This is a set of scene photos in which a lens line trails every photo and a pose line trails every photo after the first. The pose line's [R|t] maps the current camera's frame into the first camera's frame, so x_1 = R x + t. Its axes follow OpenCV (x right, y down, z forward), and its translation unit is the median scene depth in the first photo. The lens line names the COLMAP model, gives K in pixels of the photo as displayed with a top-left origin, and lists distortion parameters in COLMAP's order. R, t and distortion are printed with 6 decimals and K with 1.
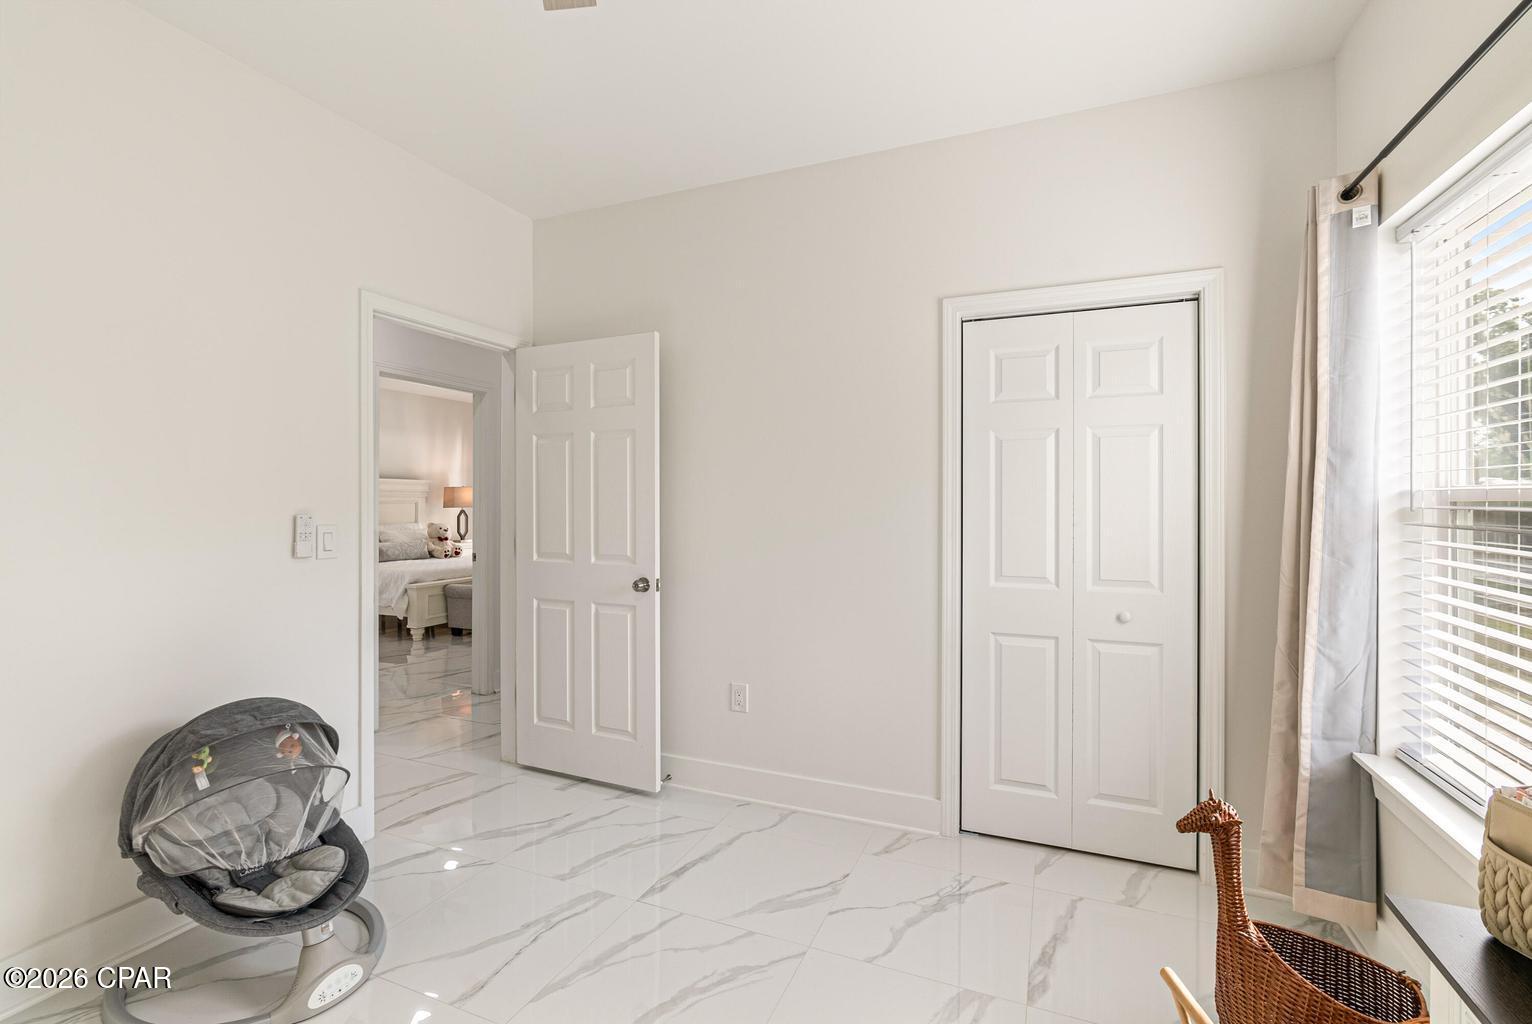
lens RADIAL K [[710.0, 0, 775.9], [0, 710.0, 507.7], [0, 0, 1]] dist [-0.002620, 0.001157]
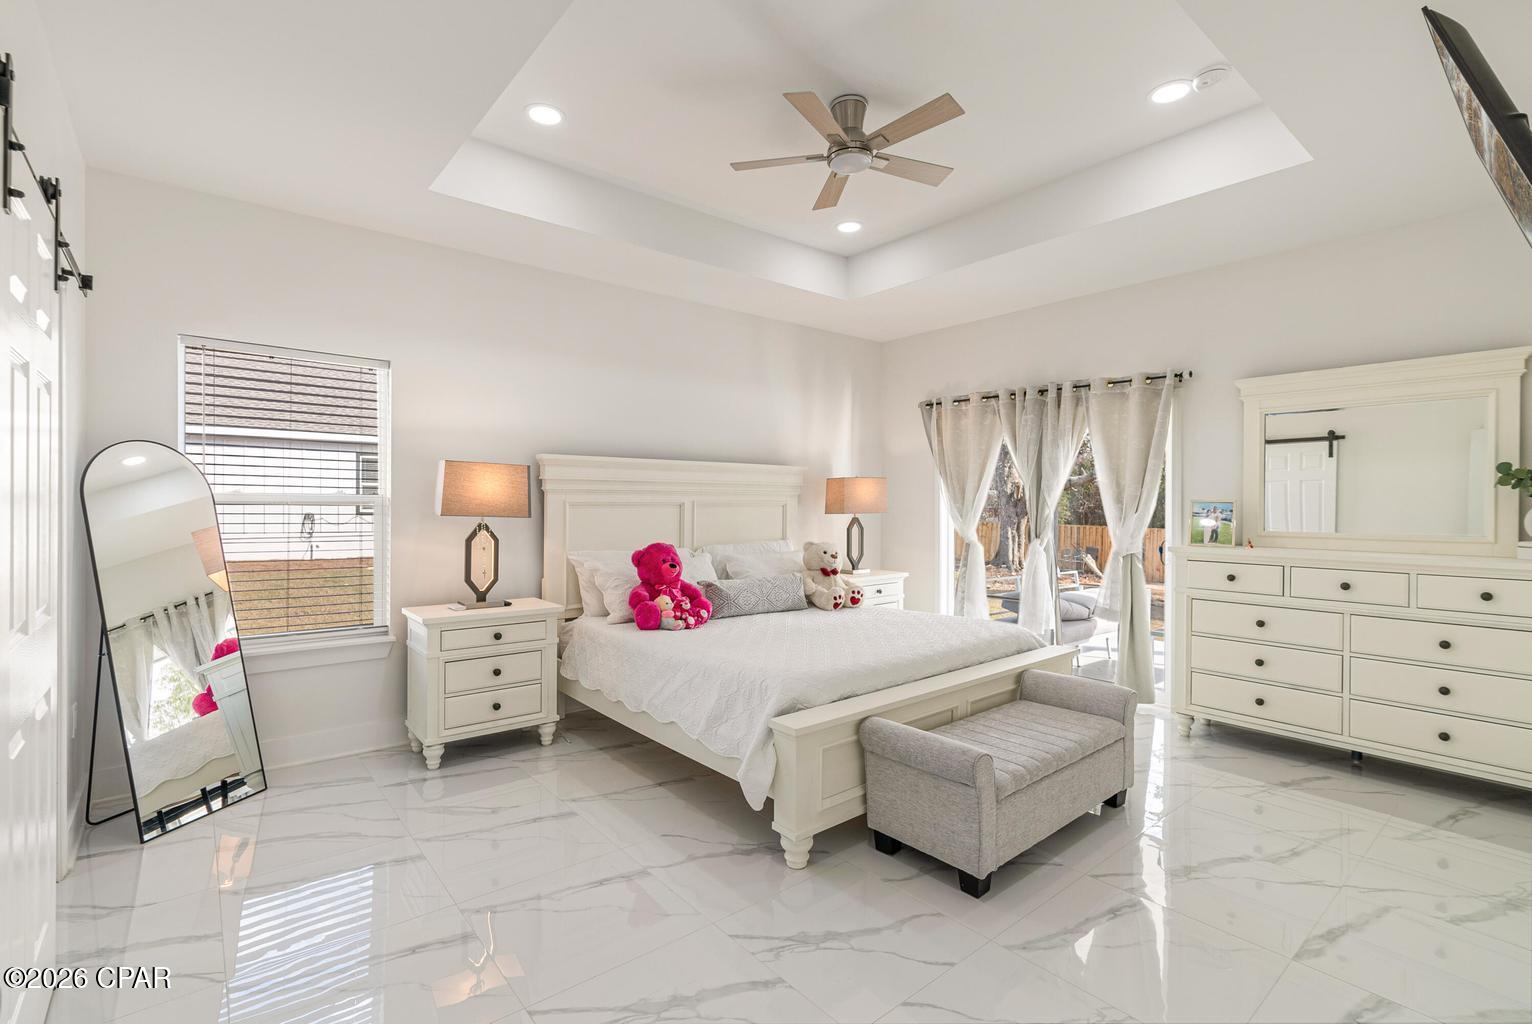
lens RADIAL K [[710.0, 0, 763.6], [0, 710.0, 514.9], [0, 0, 1]] dist [-0.002620, 0.001157]
pose [[0.885118, 0.001487, -0.465365, -0.263505], [0.001217, 0.999984, 0.005509, -0.002433], [0.465365, -0.005443, 0.885102, 0.501820]]
